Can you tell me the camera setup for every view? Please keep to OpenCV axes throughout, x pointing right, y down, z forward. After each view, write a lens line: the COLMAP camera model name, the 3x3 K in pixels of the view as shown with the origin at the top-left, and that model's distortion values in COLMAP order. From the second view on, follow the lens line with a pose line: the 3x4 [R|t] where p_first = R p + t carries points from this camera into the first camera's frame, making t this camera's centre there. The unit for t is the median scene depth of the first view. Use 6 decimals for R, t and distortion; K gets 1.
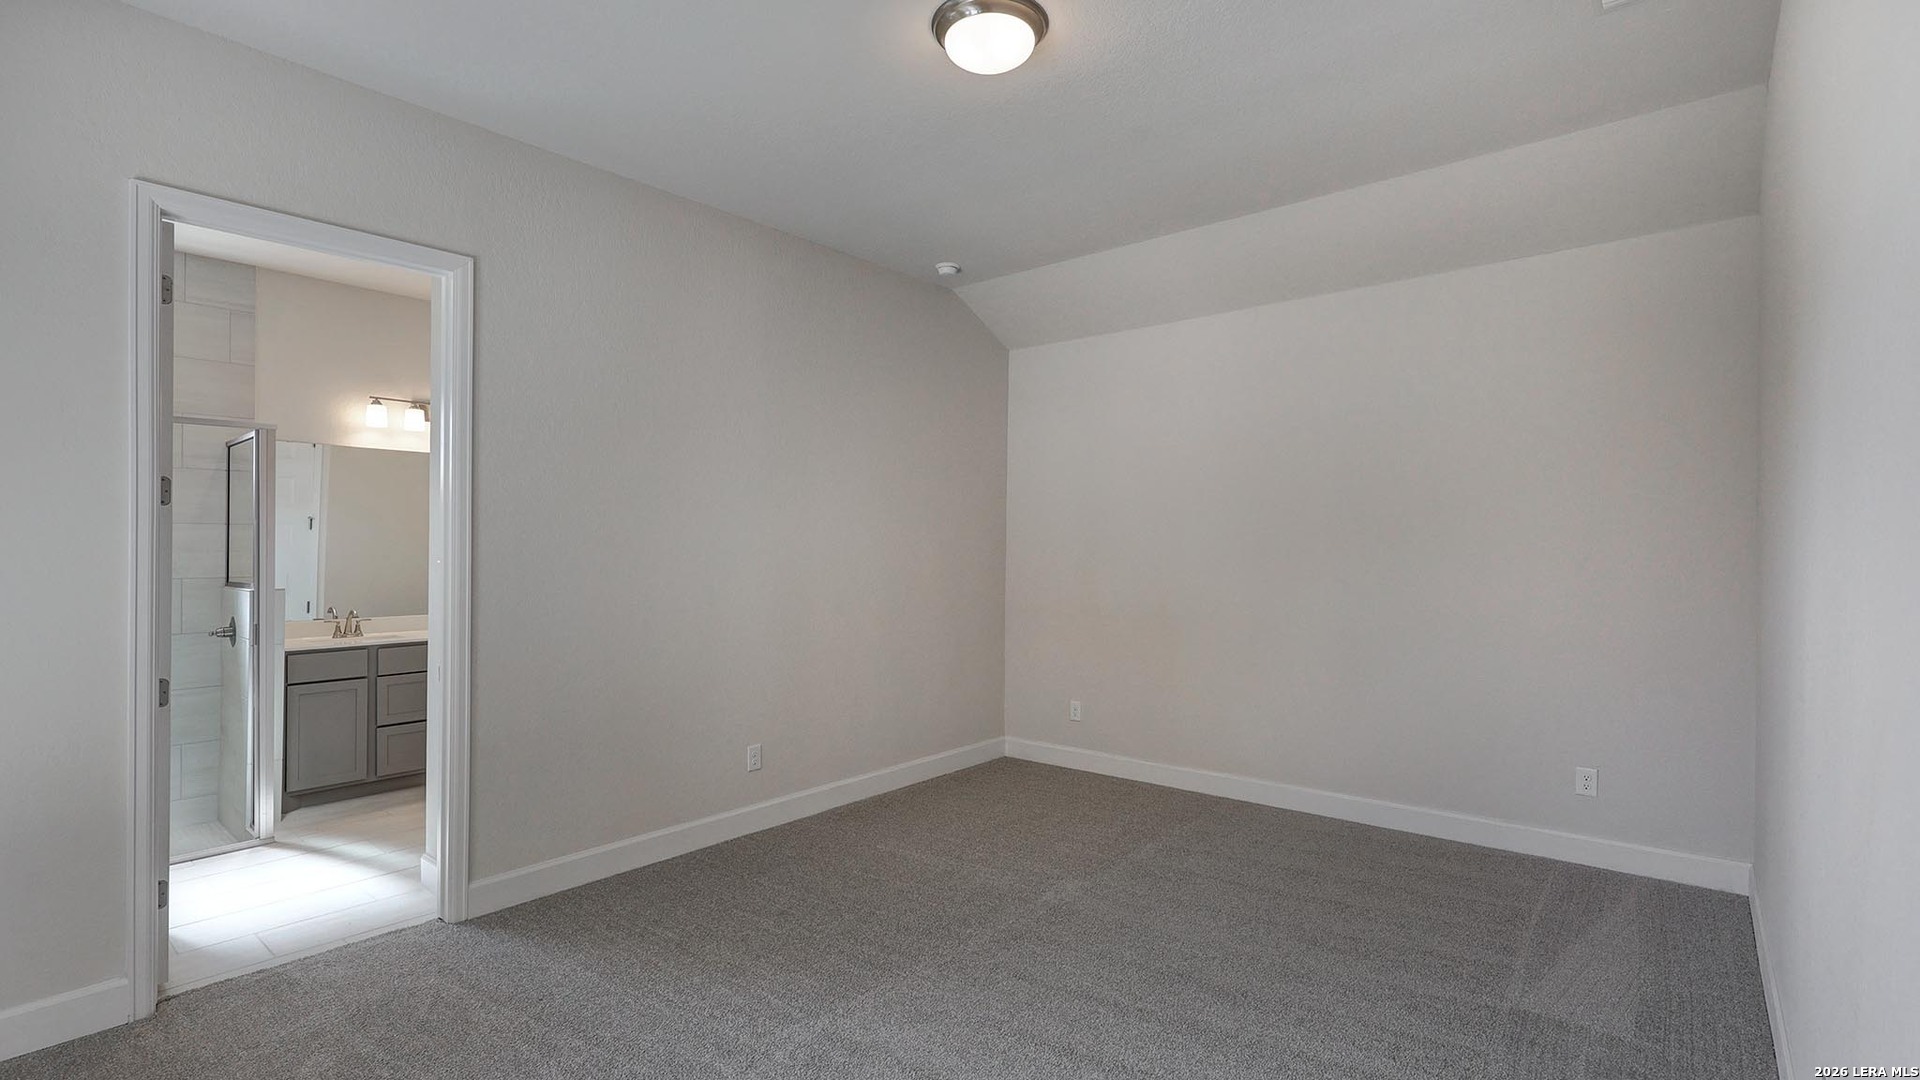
lens RADIAL K [[863.7, 0, 960.0], [0, 863.7, 540.0], [0, 0, 1]] dist [0.001046, 0.000003]
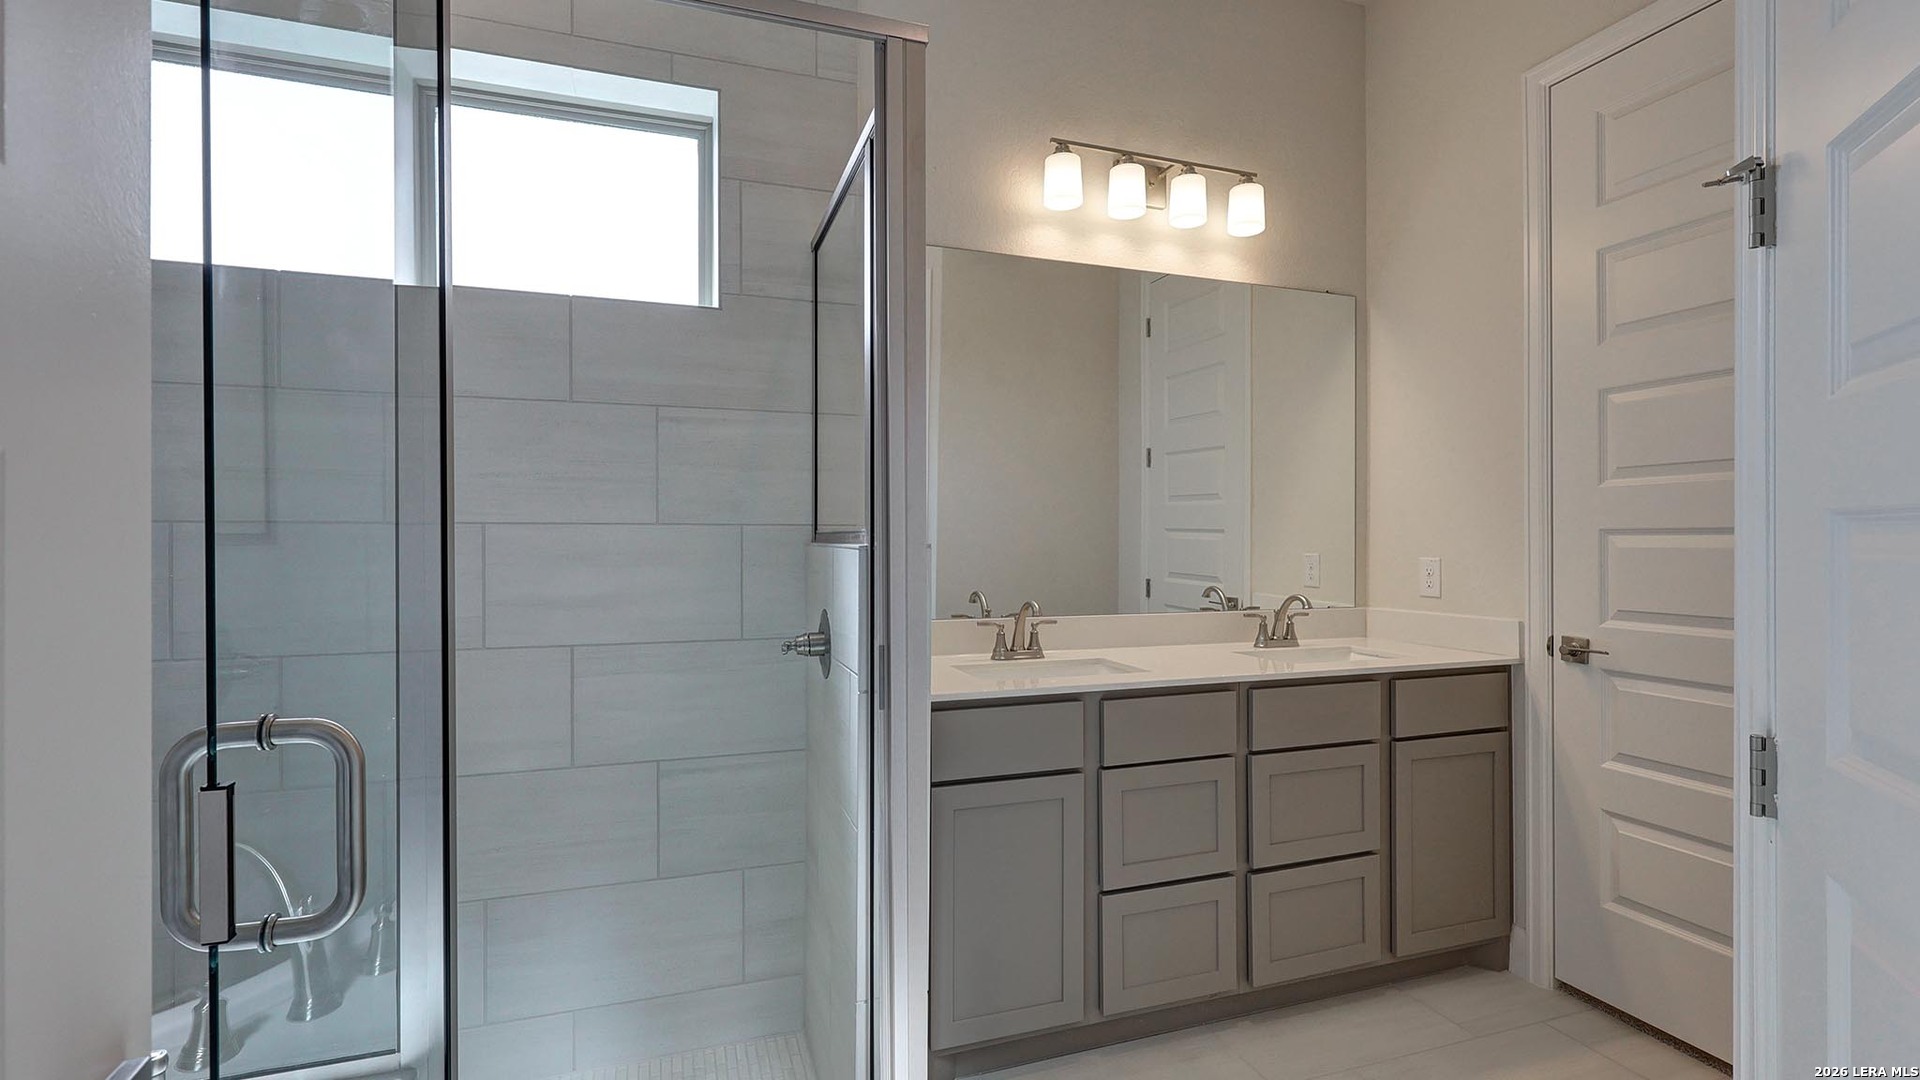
lens RADIAL K [[856.4, 0, 960.0], [0, 856.4, 540.0], [0, 0, 1]] dist [0.000612, -0.000026]
pose [[0.858689, 0.004019, -0.512481, -0.534602], [0.002059, 0.999934, 0.011291, 0.047045], [0.512492, -0.010751, 0.858624, 0.632722]]
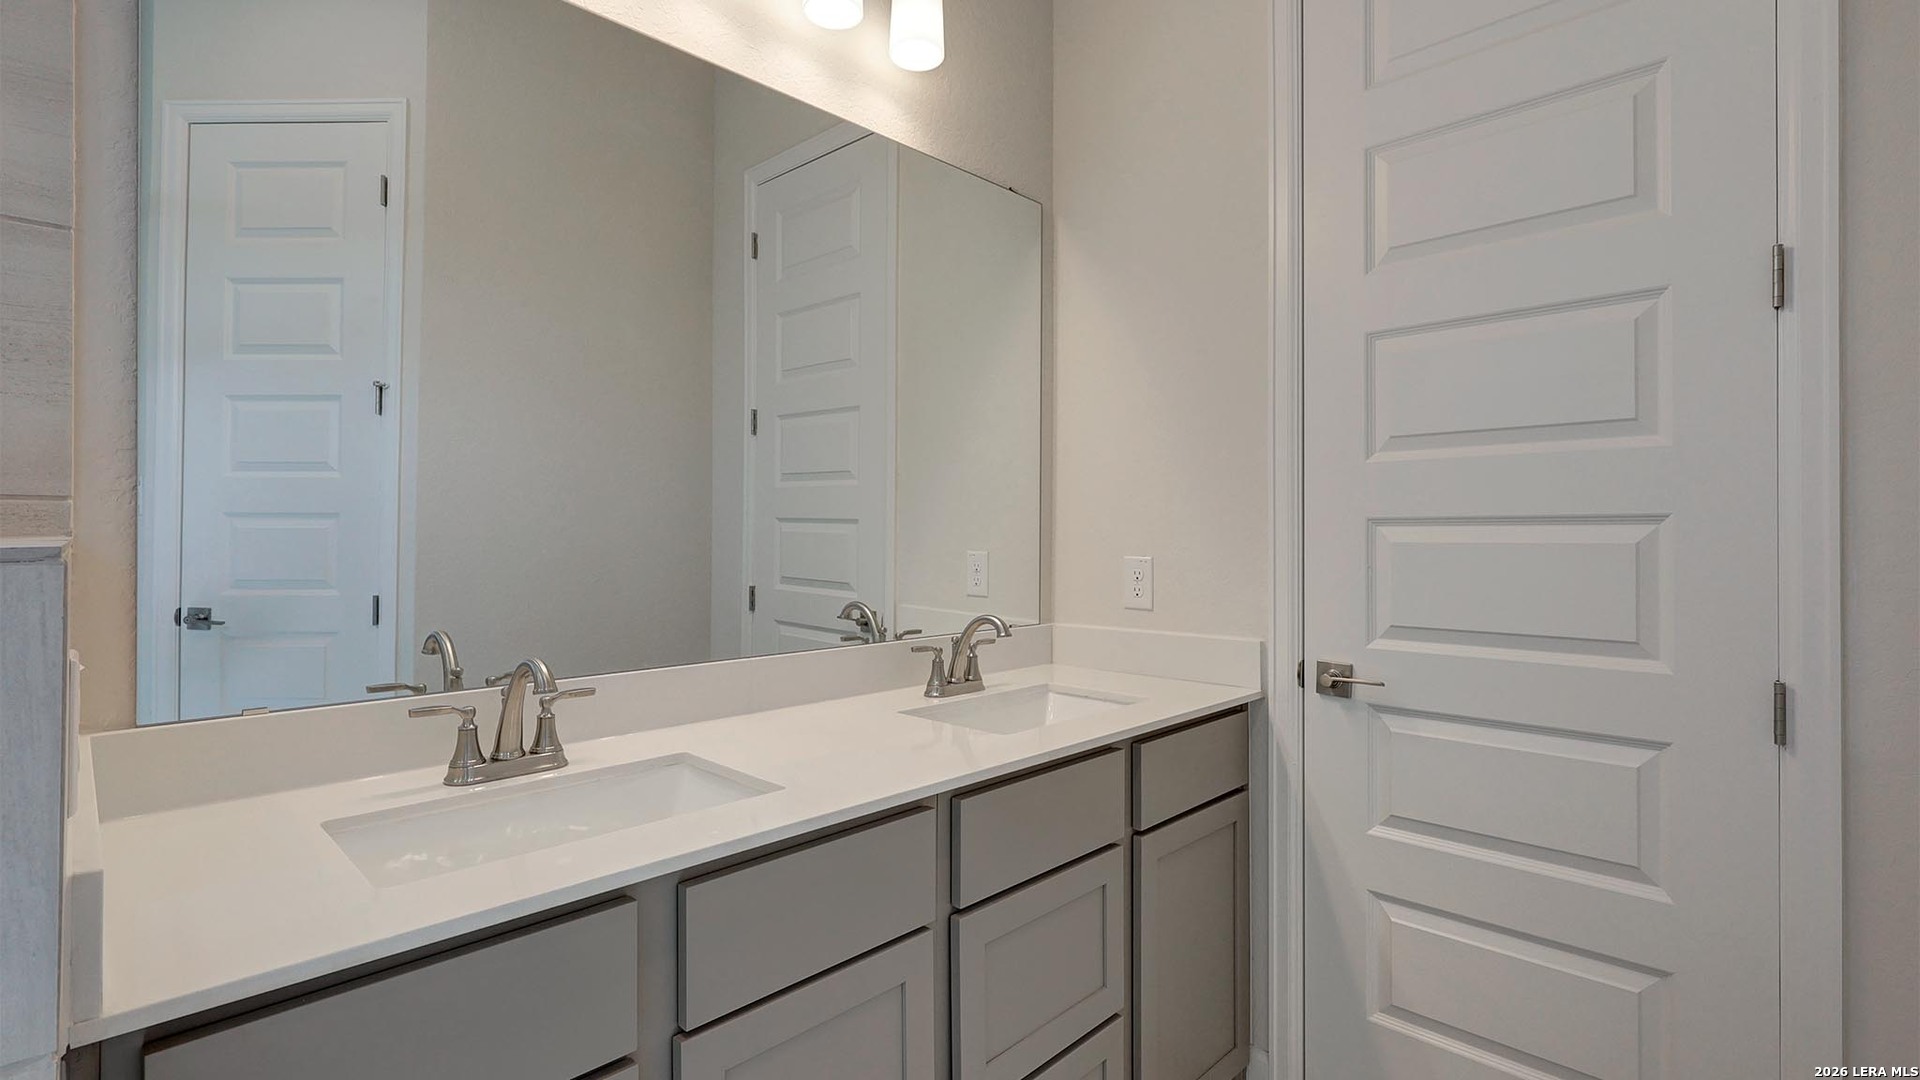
lens RADIAL K [[869.7, 0, 953.8], [0, 869.7, 513.6], [0, 0, 1]] dist [-0.002126, -0.000281]
pose [[0.996782, 0.000594, -0.080155, -0.611232], [-0.001487, 0.999938, -0.011075, 0.049289], [0.080143, 0.011159, 0.996721, 0.832679]]
